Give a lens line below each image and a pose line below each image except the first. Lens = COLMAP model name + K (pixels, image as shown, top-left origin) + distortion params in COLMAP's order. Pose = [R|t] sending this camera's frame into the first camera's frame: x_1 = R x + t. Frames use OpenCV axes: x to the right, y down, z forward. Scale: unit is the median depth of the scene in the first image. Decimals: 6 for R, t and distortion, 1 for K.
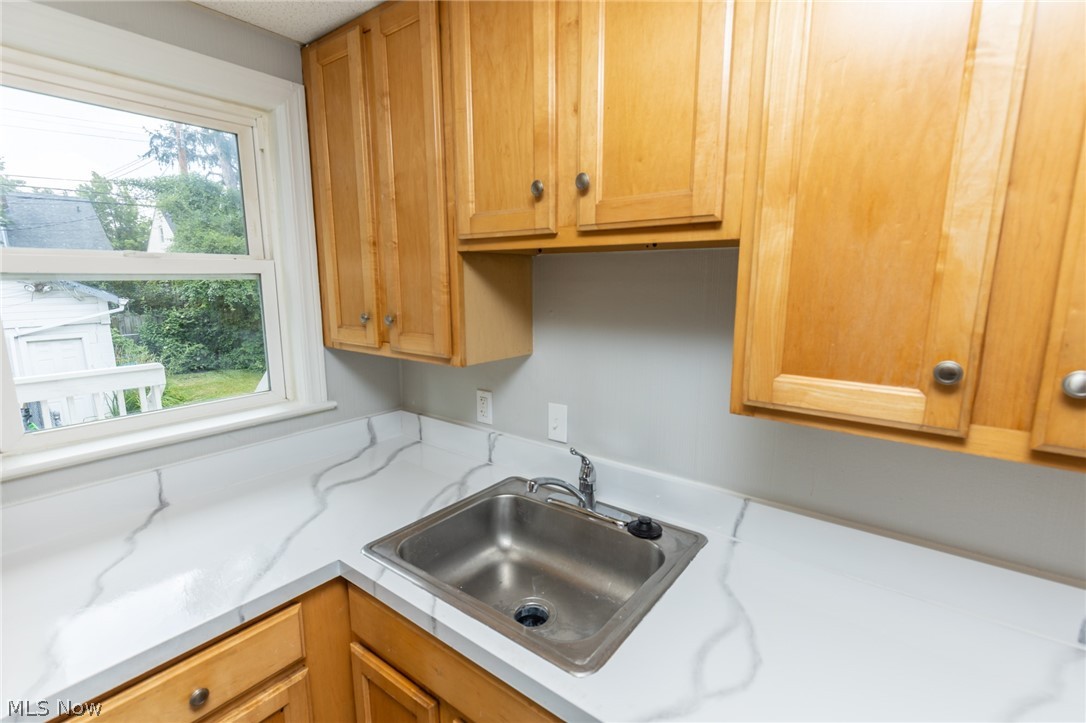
lens RADIAL K [[497.5, 0, 551.9], [0, 497.5, 362.3], [0, 0, 1]] dist [-0.001822, -0.000419]
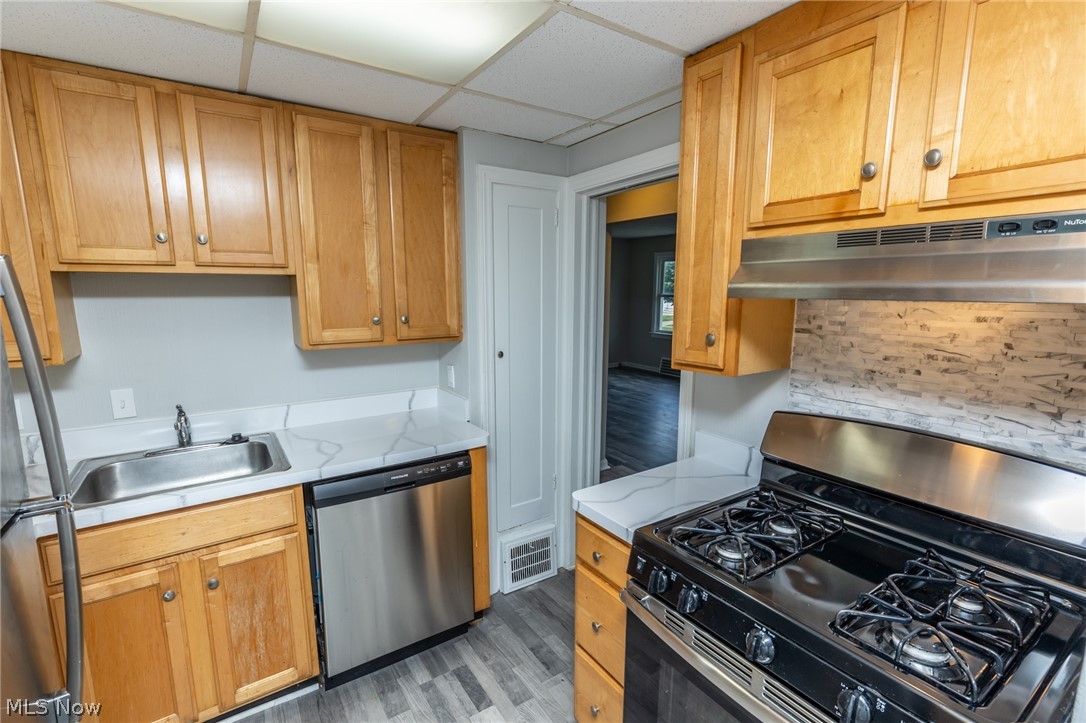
lens RADIAL K [[497.5, 0, 545.4], [0, 497.5, 362.8], [0, 0, 1]] dist [-0.001822, -0.000419]
pose [[0.327022, -0.147570, 0.933423, -1.088230], [0.156544, 0.982545, 0.100492, 0.080838], [-0.931961, 0.113258, 0.344415, -0.626374]]
